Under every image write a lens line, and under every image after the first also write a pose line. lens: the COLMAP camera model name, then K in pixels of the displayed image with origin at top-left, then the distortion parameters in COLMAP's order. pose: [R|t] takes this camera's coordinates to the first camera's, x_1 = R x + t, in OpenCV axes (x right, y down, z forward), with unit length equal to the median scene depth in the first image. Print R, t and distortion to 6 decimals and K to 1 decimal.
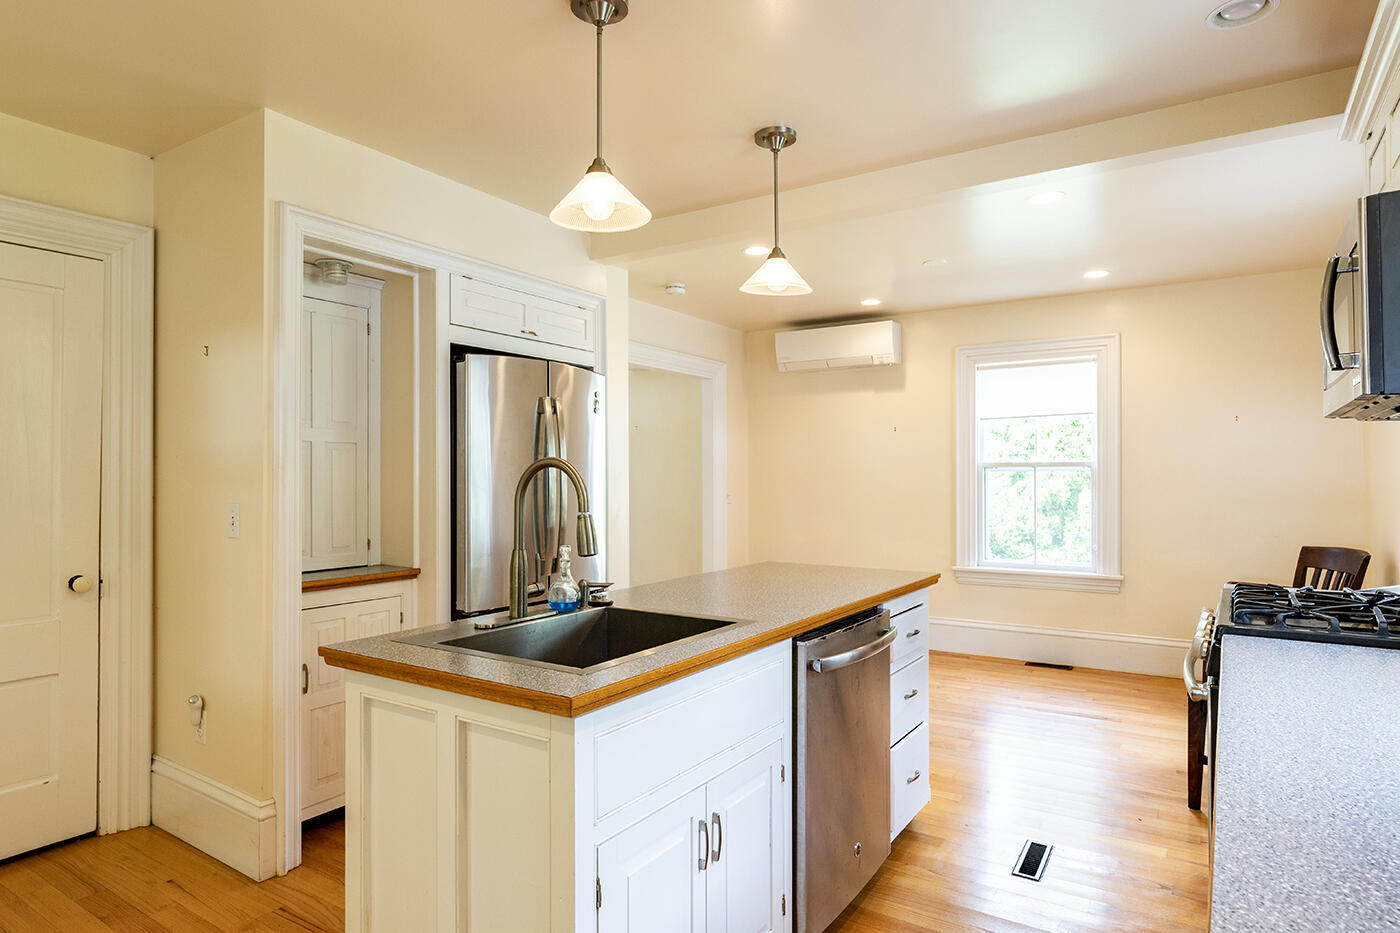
lens RADIAL K [[795.4, 0, 700.0], [0, 795.4, 466.5], [0, 0, 1]] dist [0.001798, -0.000795]
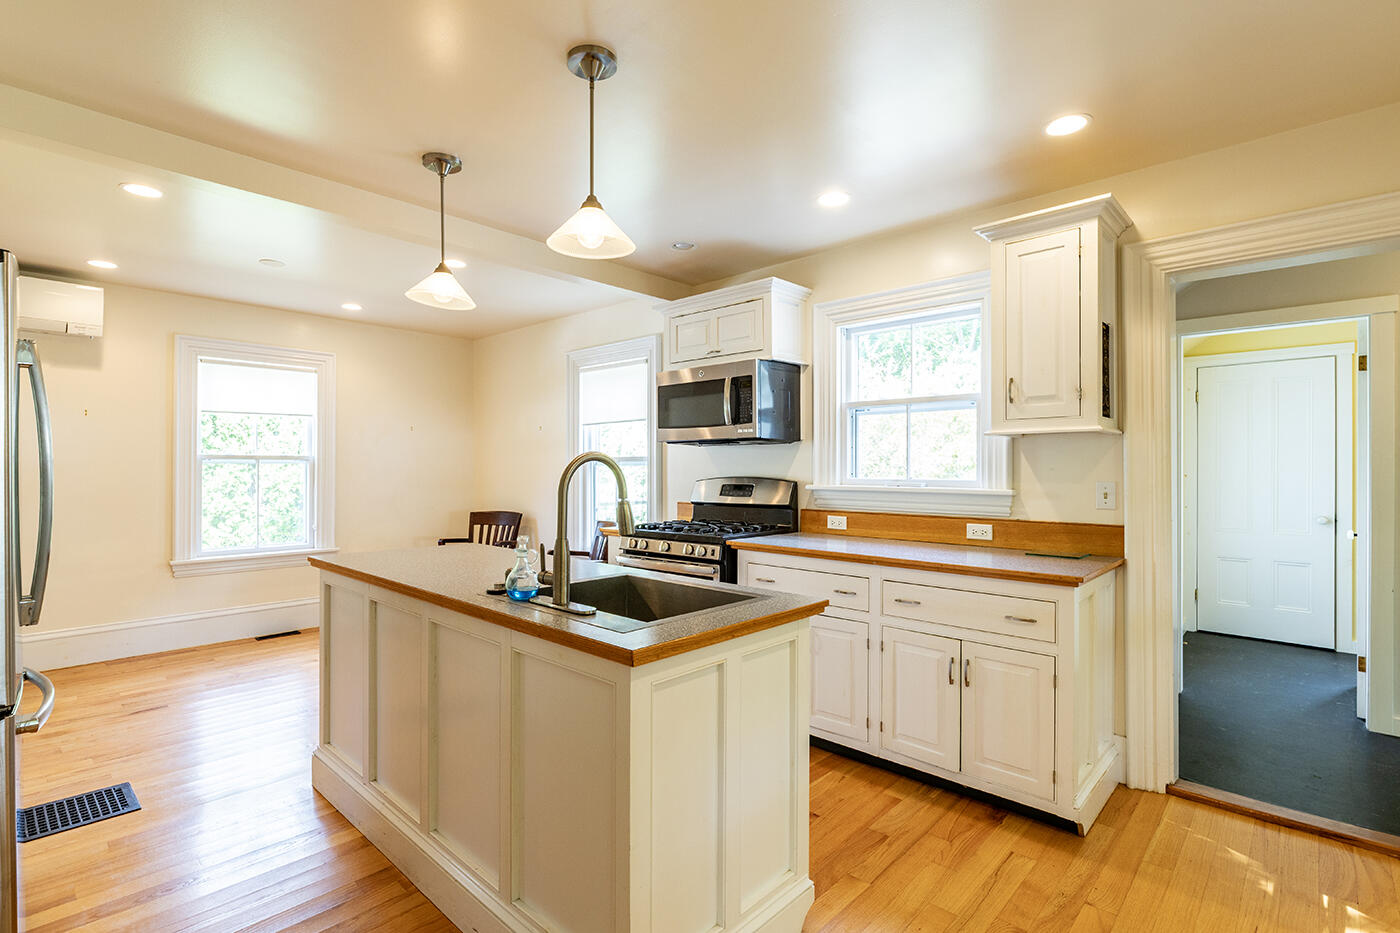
lens RADIAL K [[665.0, 0, 700.0], [0, 665.0, 466.5], [0, 0, 1]] dist [-0.000359, -0.000292]
pose [[0.176330, 0.005258, 0.984317, -0.665103], [-0.015585, 0.999875, -0.002549, 0.005327], [-0.984208, -0.014891, 0.176390, 0.421196]]
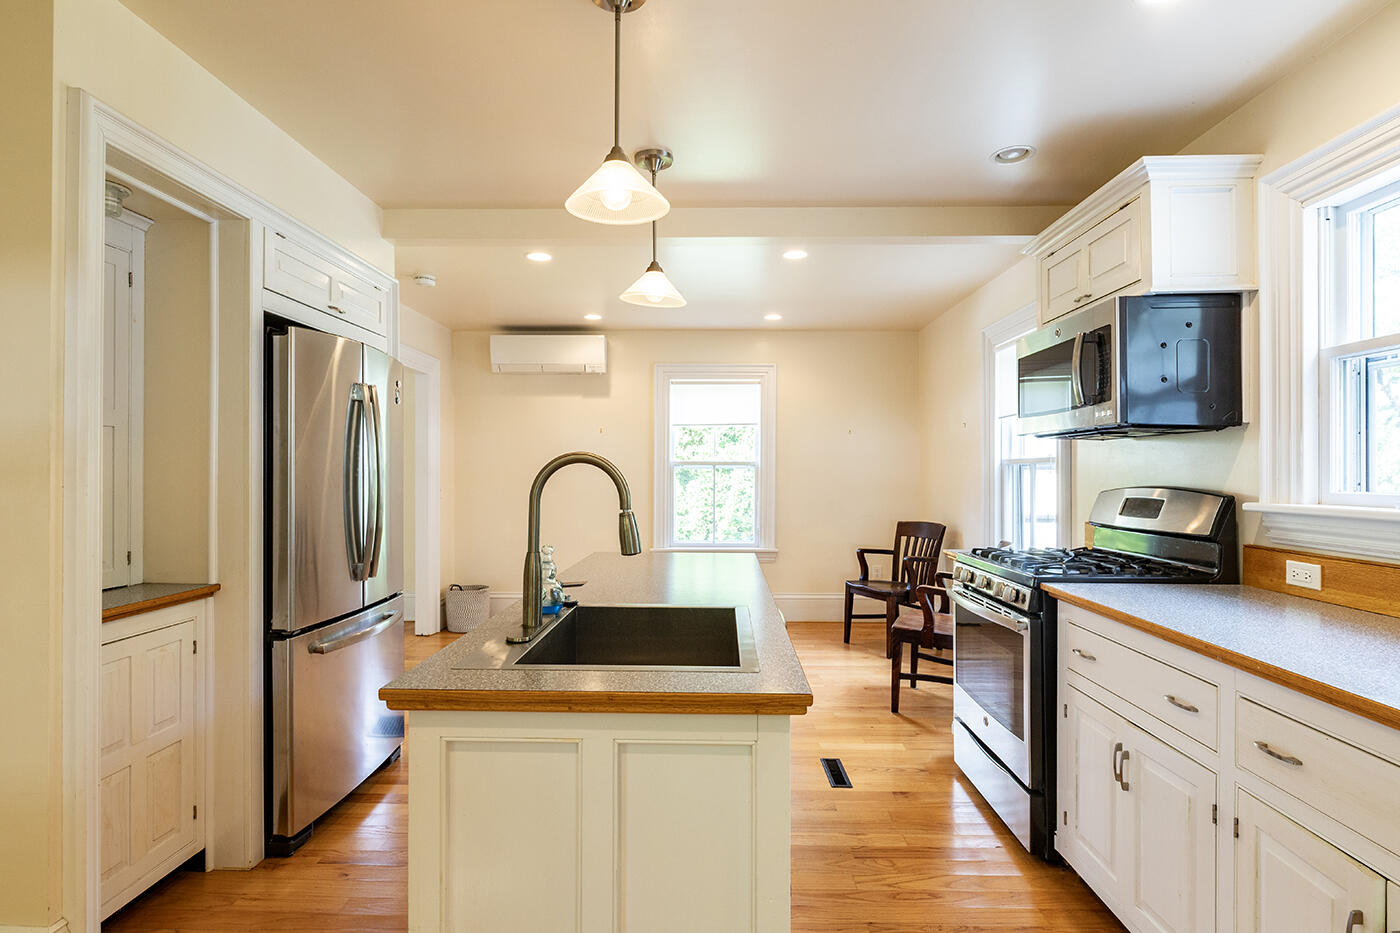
lens RADIAL K [[701.9, 0, 700.0], [0, 701.9, 466.5], [0, 0, 1]] dist [0.000088, -0.000355]
pose [[0.852174, 0.008972, 0.523182, -0.307633], [-0.011805, 0.999928, 0.002081, 0.001051], [-0.523126, -0.007950, 0.852218, 0.132049]]
